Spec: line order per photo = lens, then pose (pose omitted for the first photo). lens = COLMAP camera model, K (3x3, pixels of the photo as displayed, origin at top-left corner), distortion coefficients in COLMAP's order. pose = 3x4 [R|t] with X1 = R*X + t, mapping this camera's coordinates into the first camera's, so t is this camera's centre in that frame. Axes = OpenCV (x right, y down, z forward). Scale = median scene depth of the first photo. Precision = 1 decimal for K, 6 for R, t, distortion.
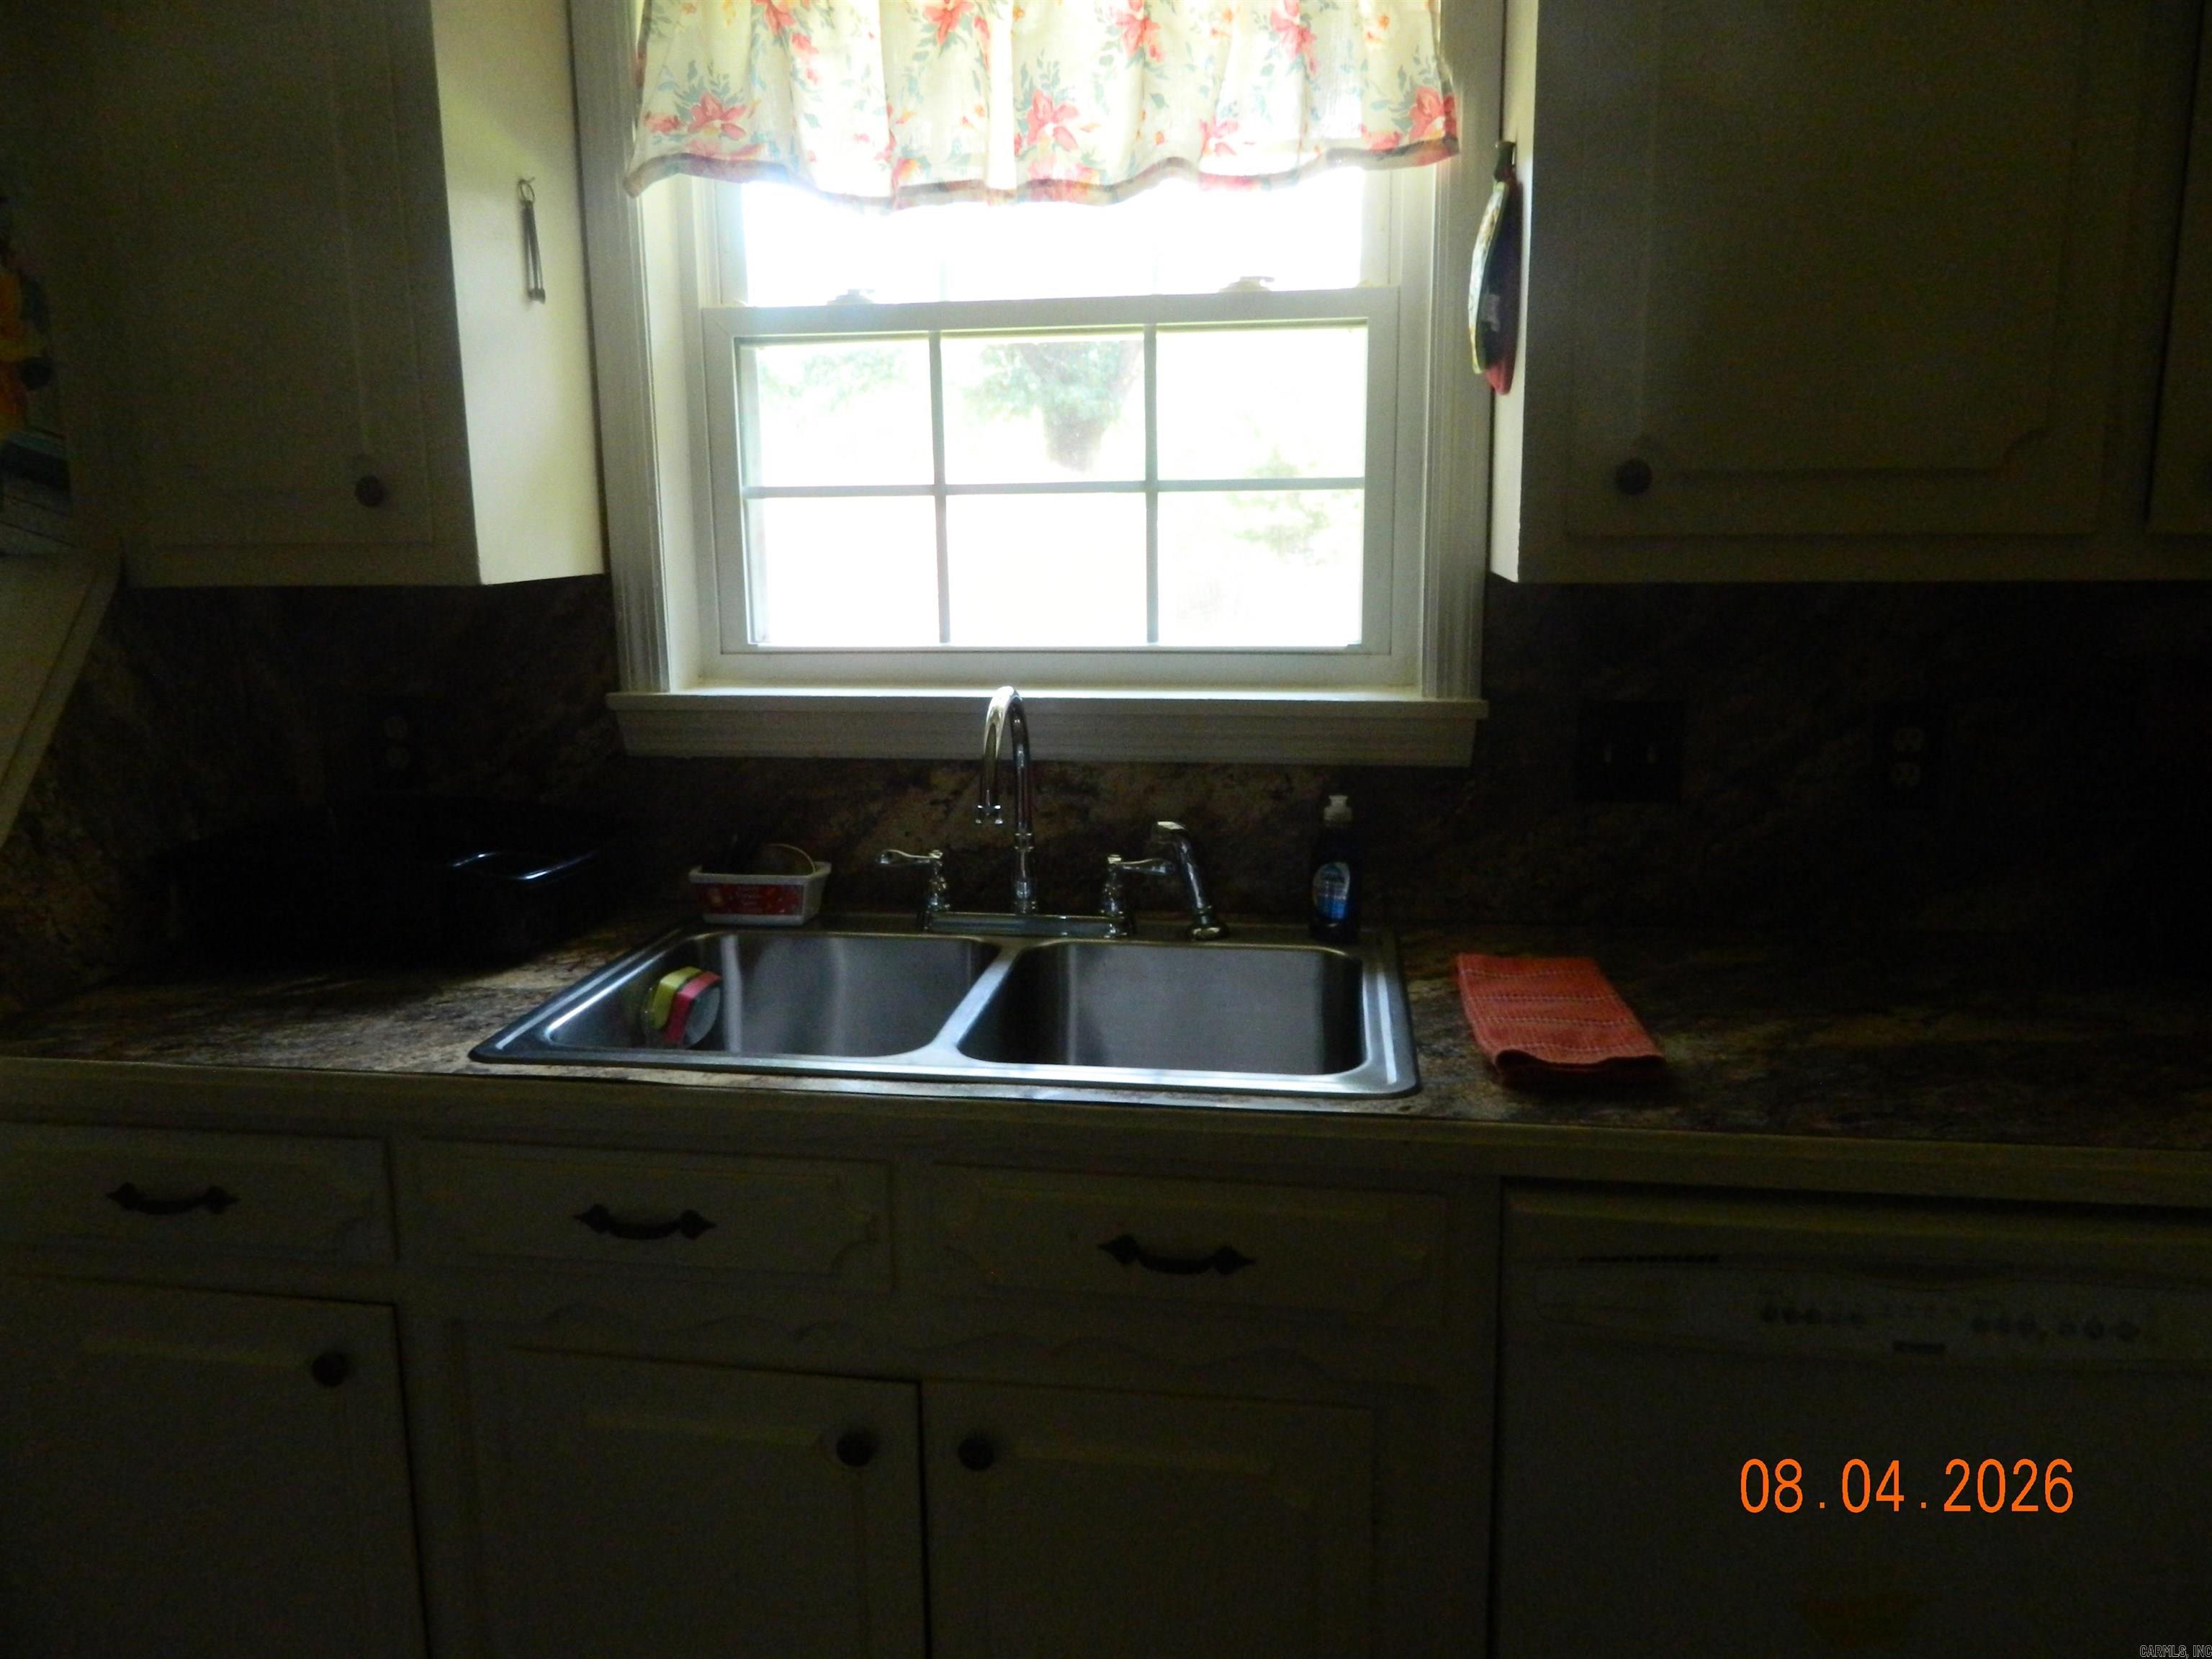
lens RADIAL K [[1642.6, 0, 1107.4], [0, 1642.6, 832.6], [0, 0, 1]] dist [0.002195, 0.006765]
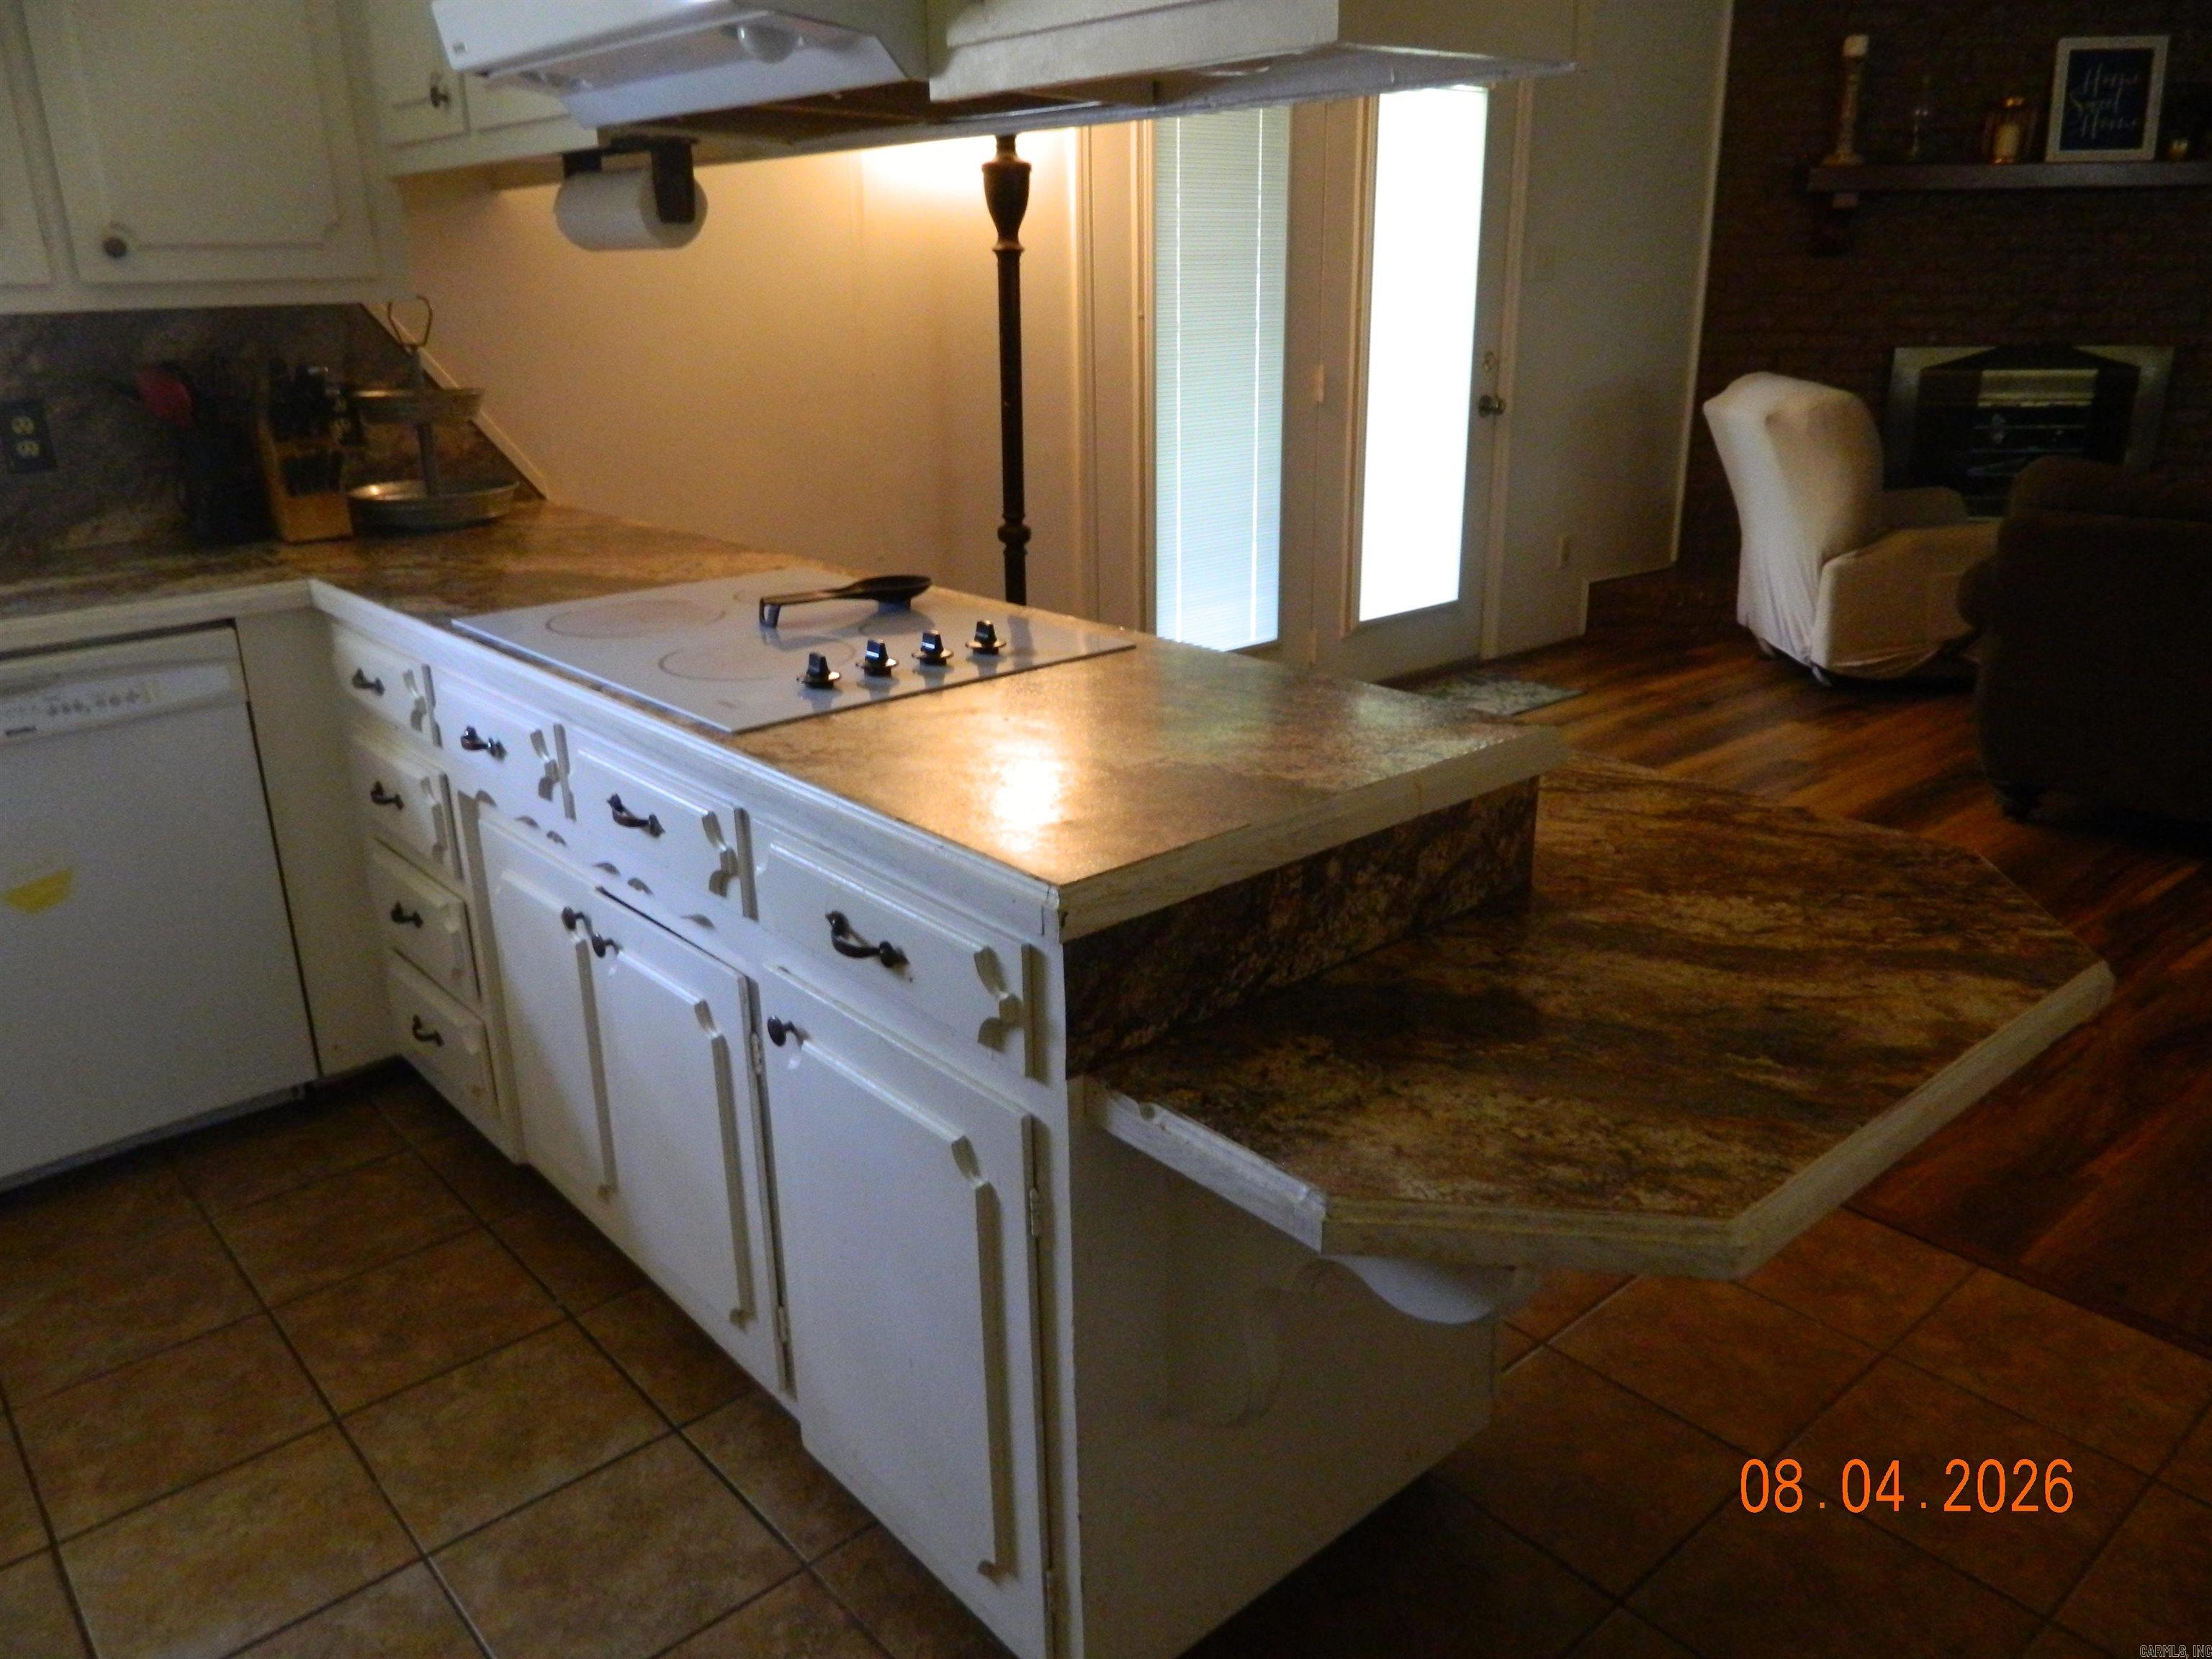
lens RADIAL K [[1642.6, 0, 1109.4], [0, 1642.6, 820.4], [0, 0, 1]] dist [0.002195, 0.006765]
pose [[0.661759, -0.250689, 0.706562, -0.041861], [0.160941, 0.967969, 0.192701, 0.250890], [-0.732239, -0.013807, 0.680908, -1.209916]]
